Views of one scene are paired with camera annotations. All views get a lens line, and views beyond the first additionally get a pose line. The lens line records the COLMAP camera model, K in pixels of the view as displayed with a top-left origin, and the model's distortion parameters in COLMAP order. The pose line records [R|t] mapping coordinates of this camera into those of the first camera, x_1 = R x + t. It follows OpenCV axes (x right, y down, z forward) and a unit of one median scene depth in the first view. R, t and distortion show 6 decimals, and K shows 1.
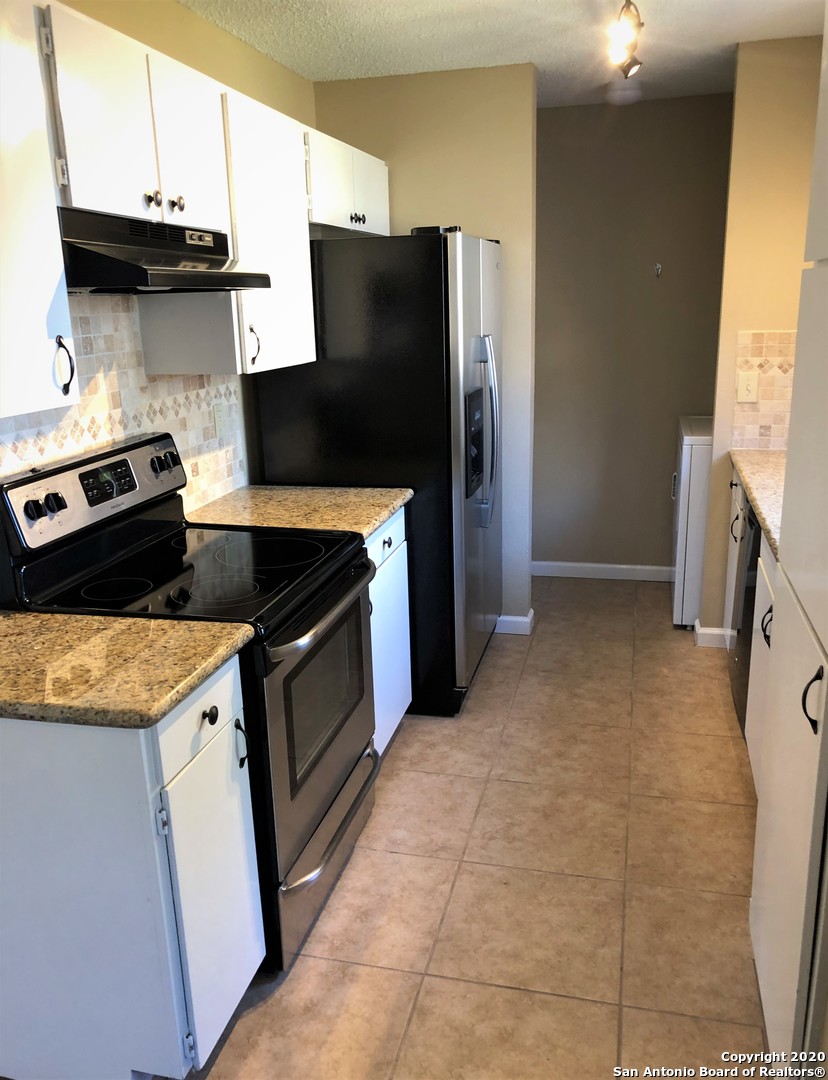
lens RADIAL K [[881.2, 0, 414.0], [0, 881.2, 540.0], [0, 0, 1]] dist [0.043850, 0.010382]
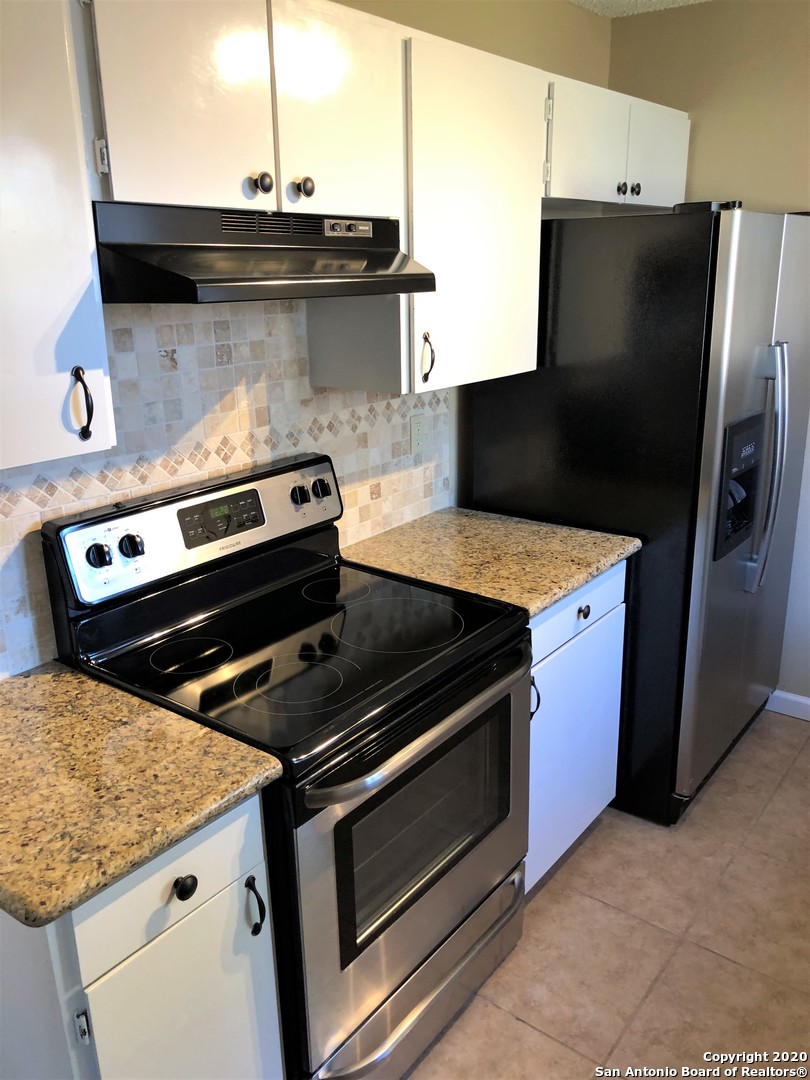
lens RADIAL K [[883.4, 0, 405.0], [0, 883.4, 540.0], [0, 0, 1]] dist [0.100147, -0.137655]
pose [[0.923402, 0.130716, -0.360891, 0.111616], [-0.116490, 0.991317, 0.060999, -0.100795], [0.365731, -0.014287, 0.930611, 0.231271]]
